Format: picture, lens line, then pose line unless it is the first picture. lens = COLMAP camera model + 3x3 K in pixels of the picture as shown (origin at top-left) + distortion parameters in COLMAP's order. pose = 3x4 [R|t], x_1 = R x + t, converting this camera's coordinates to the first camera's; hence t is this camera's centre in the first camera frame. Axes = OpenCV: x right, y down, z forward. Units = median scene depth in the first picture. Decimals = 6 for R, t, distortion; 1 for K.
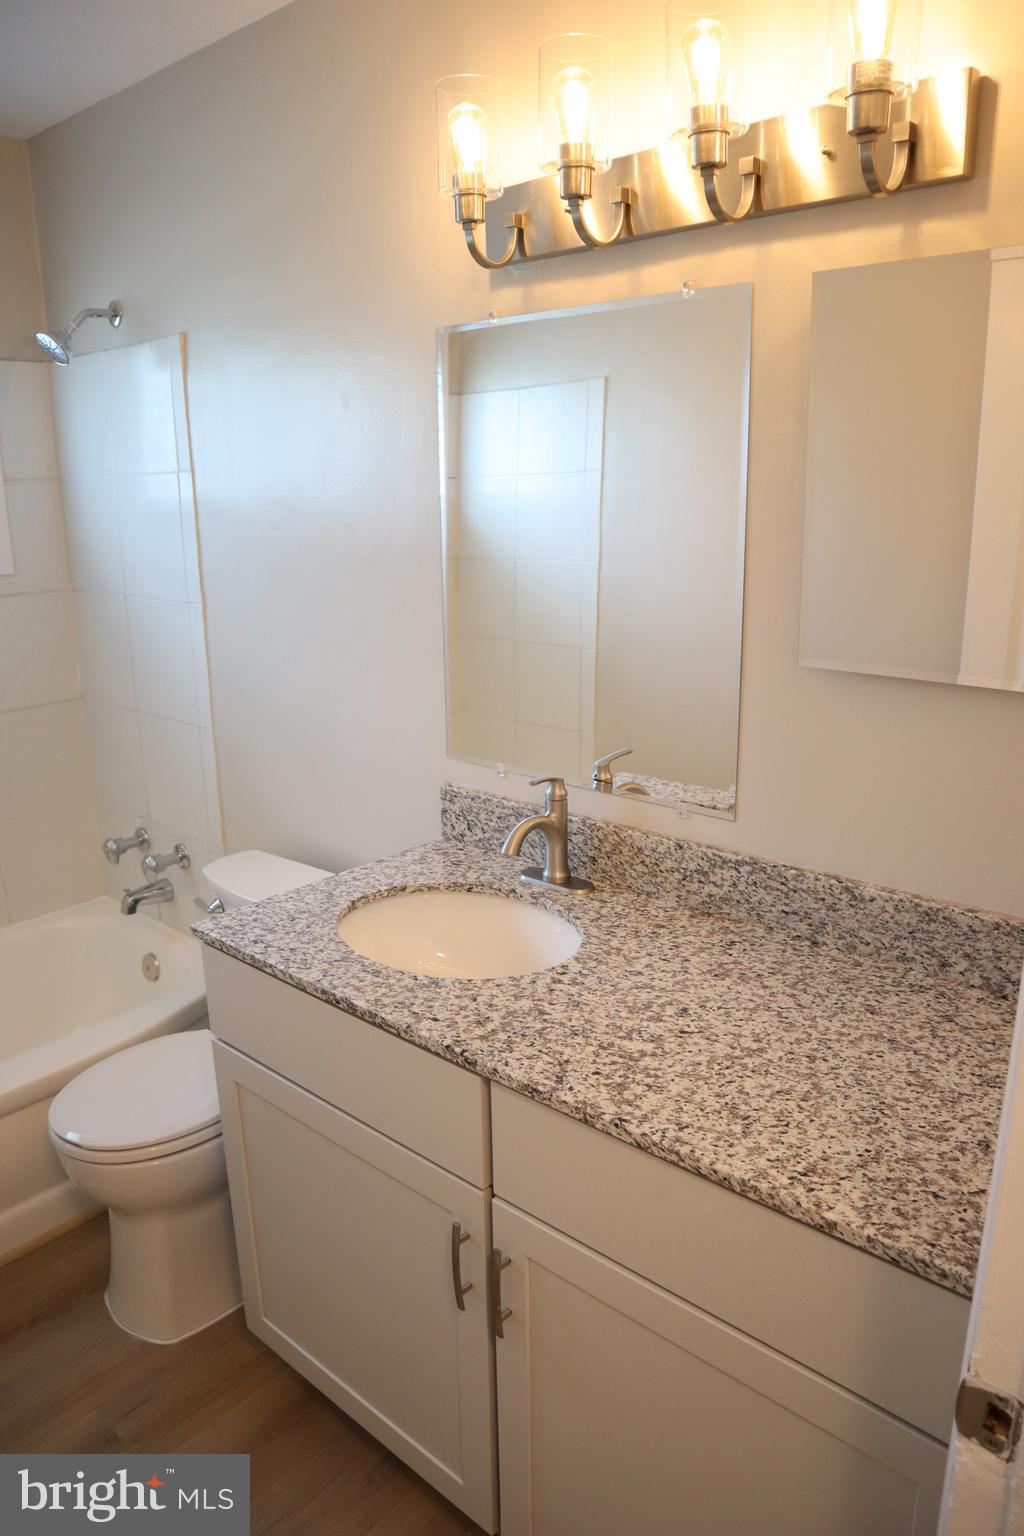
lens RADIAL K [[1060.1, 0, 521.1], [0, 1060.1, 767.1], [0, 0, 1]] dist [-0.127532, 0.079537]
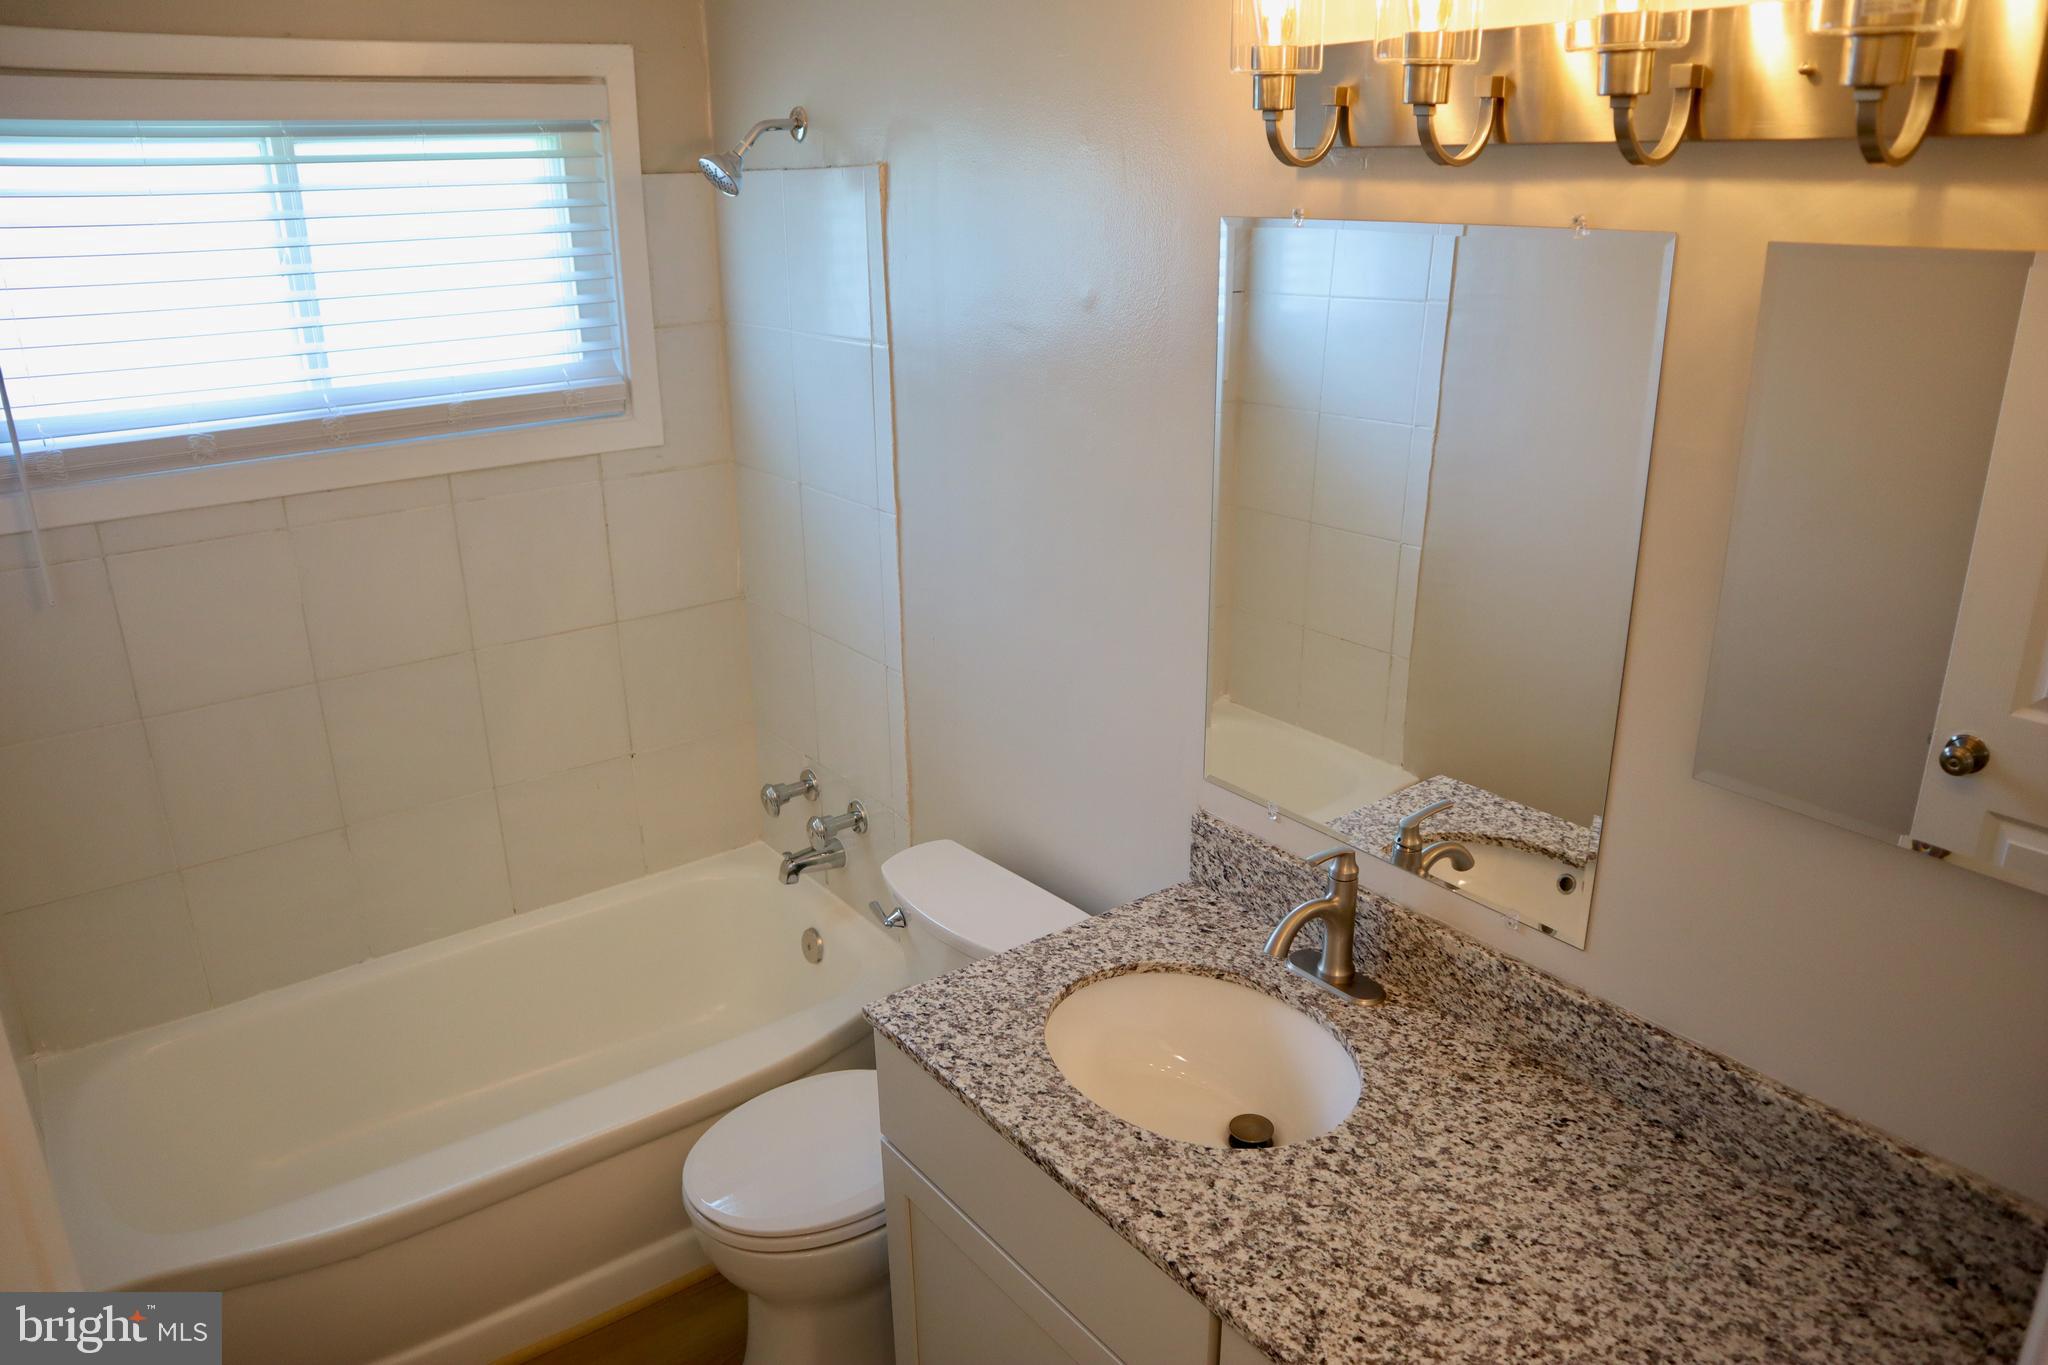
lens RADIAL K [[1413.5, 0, 1026.4], [0, 1413.5, 673.8], [0, 0, 1]] dist [-0.127532, 0.079537]
pose [[0.978797, 0.068199, -0.193147, -0.005239], [-0.053825, 0.995443, 0.078721, -0.209547], [0.197636, -0.066656, 0.978007, -0.005070]]
